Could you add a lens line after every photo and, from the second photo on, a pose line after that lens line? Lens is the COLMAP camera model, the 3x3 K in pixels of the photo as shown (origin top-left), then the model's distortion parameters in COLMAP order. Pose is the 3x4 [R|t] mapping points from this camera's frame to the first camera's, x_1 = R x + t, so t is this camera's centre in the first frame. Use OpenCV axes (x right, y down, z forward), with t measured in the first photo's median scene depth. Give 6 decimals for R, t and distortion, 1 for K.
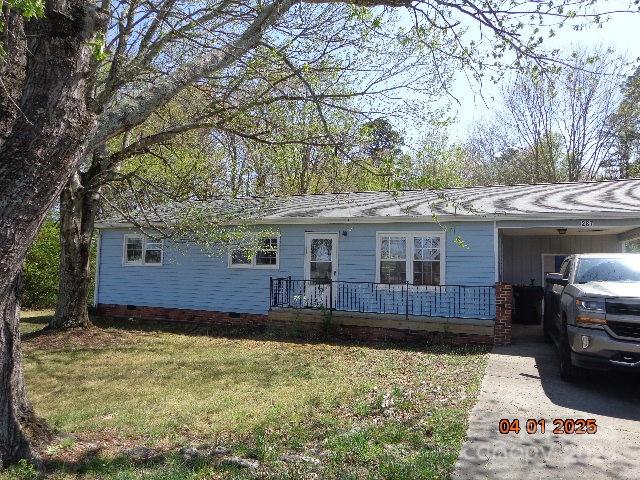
lens RADIAL K [[452.6, 0, 319.5], [0, 452.6, 239.8], [0, 0, 1]] dist [-0.003091, -0.001675]
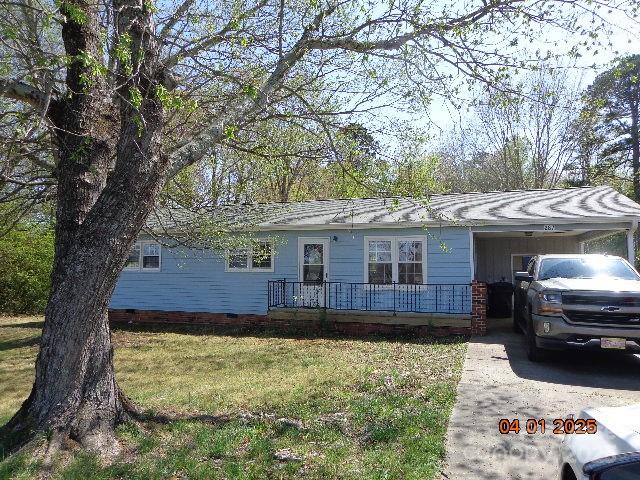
lens RADIAL K [[452.6, 0, 319.5], [0, 452.6, 239.8], [0, 0, 1]] dist [-0.003091, -0.001675]
pose [[0.998338, -0.013028, 0.056131, -0.047085], [0.013254, 0.999905, -0.003655, -0.007848], [-0.056078, 0.004393, 0.998417, -0.096754]]
